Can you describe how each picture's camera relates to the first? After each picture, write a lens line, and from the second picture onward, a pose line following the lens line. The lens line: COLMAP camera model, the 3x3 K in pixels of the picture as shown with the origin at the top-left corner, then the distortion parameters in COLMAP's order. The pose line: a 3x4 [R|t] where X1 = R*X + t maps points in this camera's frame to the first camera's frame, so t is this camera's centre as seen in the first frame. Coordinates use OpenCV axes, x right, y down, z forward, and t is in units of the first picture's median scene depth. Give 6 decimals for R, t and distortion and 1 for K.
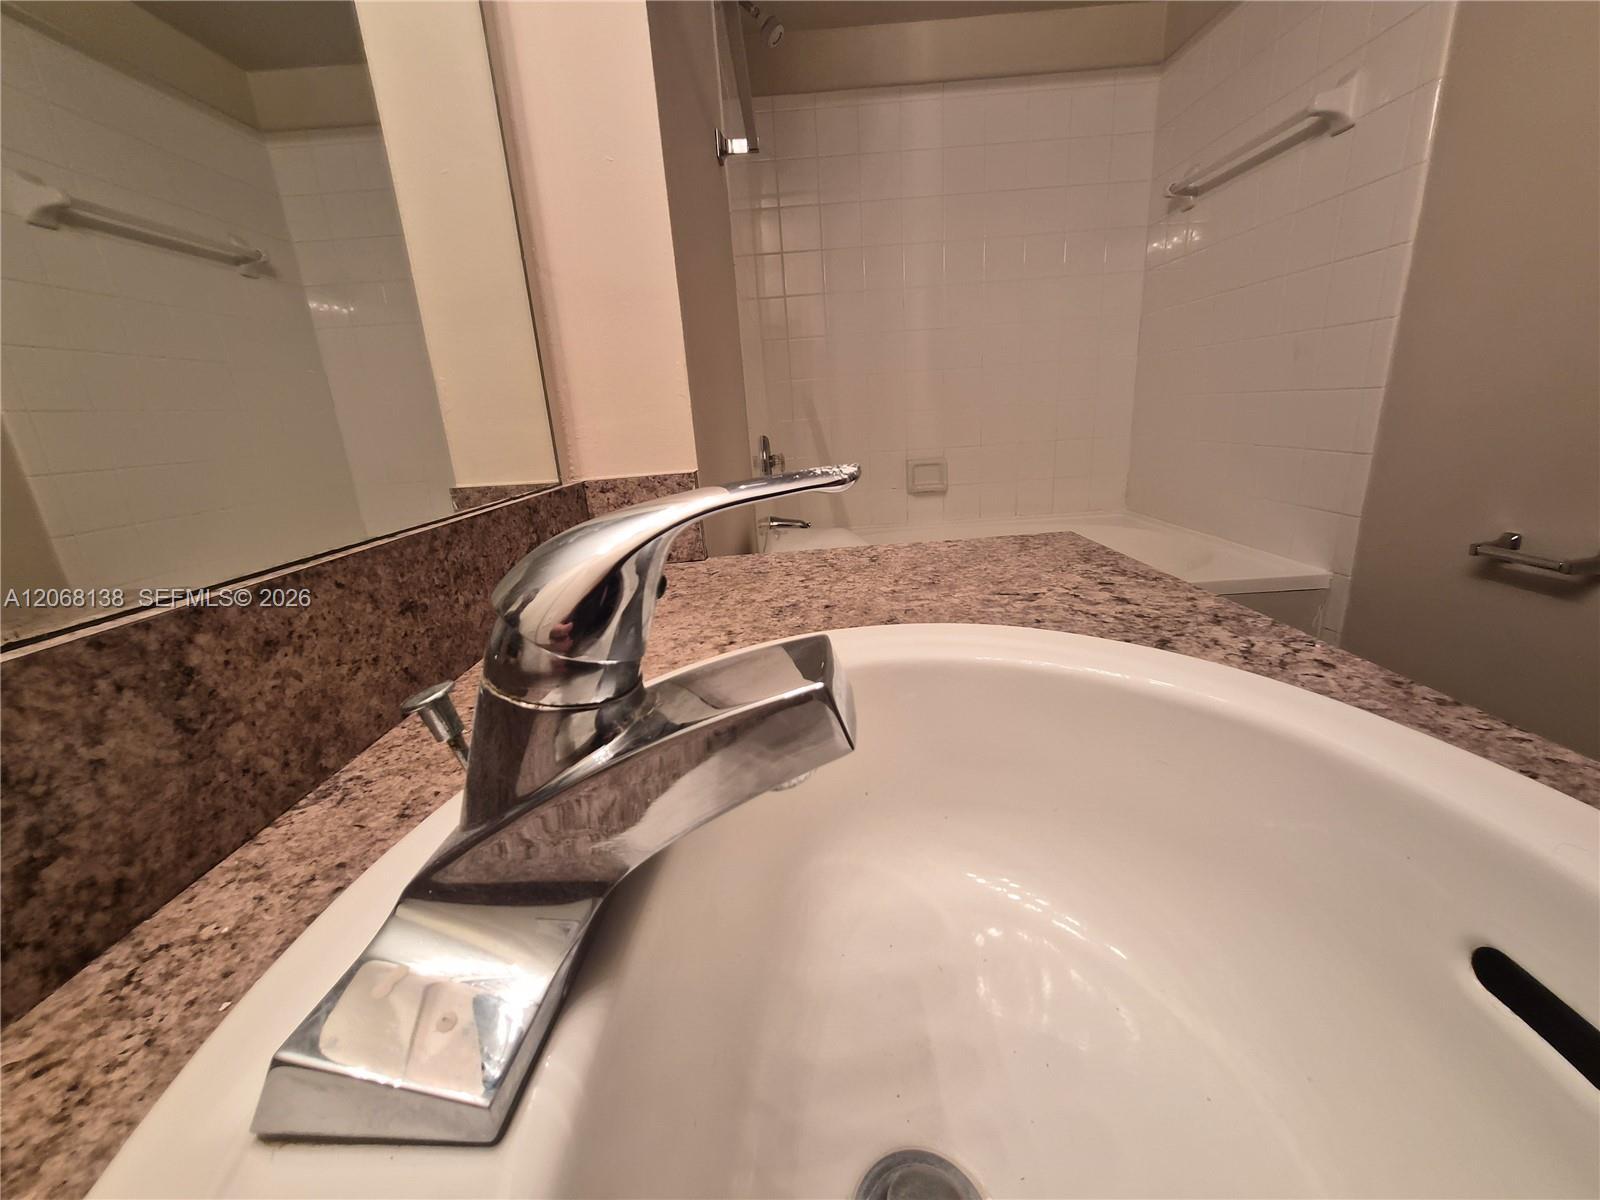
lens RADIAL K [[628.8, 0, 800.0], [0, 628.8, 600.0], [0, 0, 1]] dist [0.000195, 0.000415]
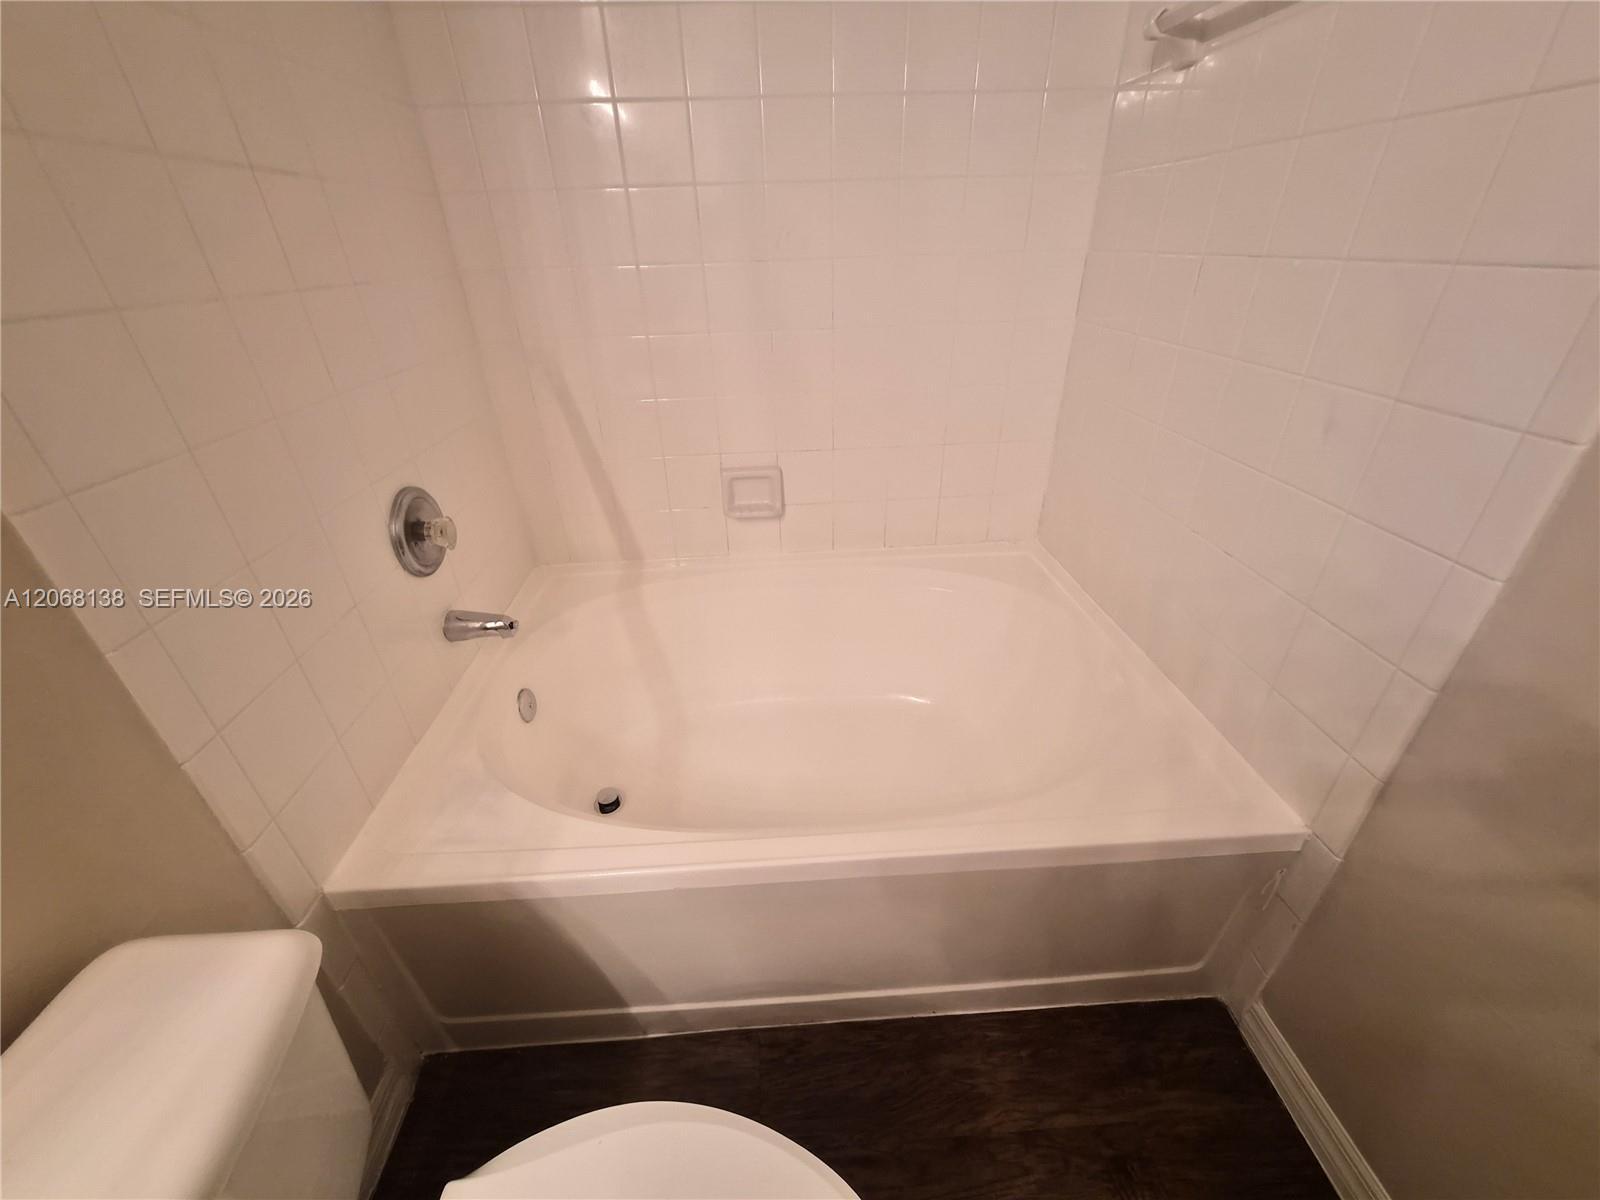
lens RADIAL K [[643.0, 0, 796.5], [0, 643.0, 618.8], [0, 0, 1]] dist [0.000054, 0.000103]
pose [[0.998398, 0.006609, 0.056199, 1.114754], [-0.020180, 0.969439, 0.244502, -1.242428], [-0.052865, -0.245244, 0.968019, 1.652215]]
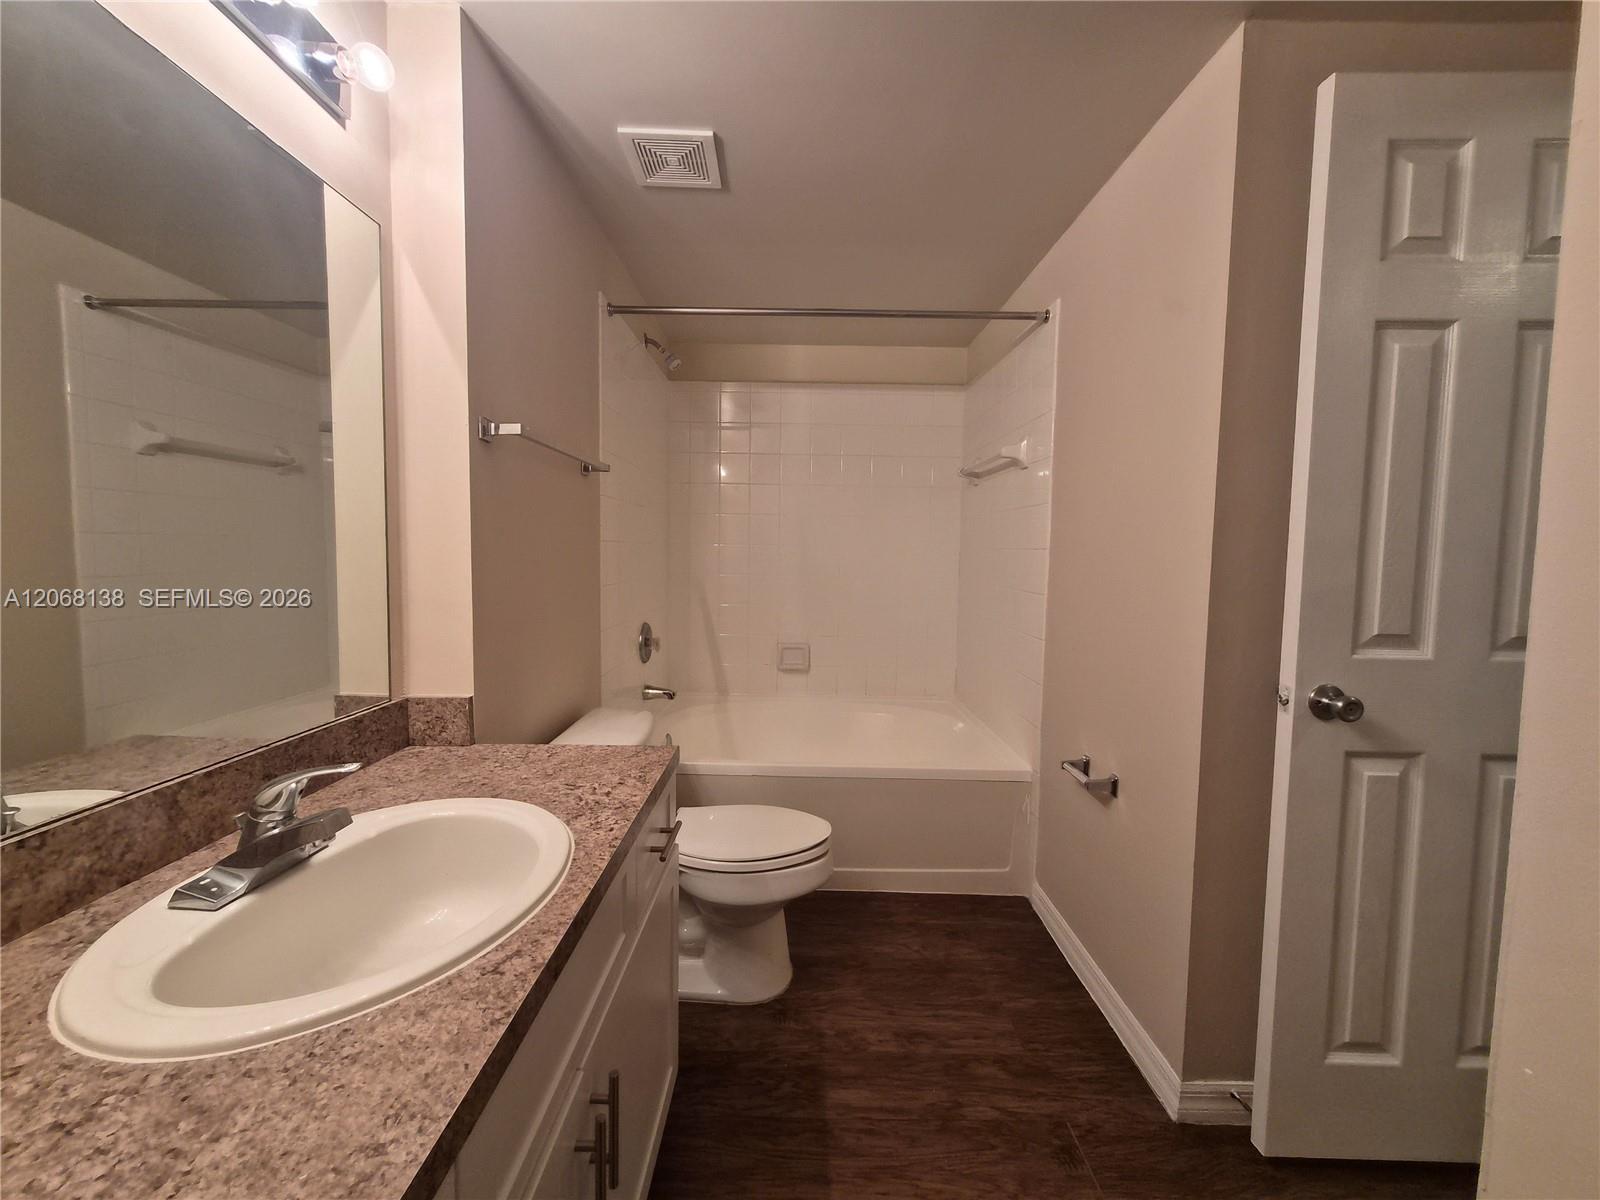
lens RADIAL K [[637.4, 0, 802.3], [0, 637.4, 596.0], [0, 0, 1]] dist [0.000410, 0.000425]
pose [[0.996699, 0.081145, -0.002715, 1.127468], [-0.079823, 0.973252, -0.215429, -0.241495], [-0.014839, 0.214935, 0.976516, -1.292865]]
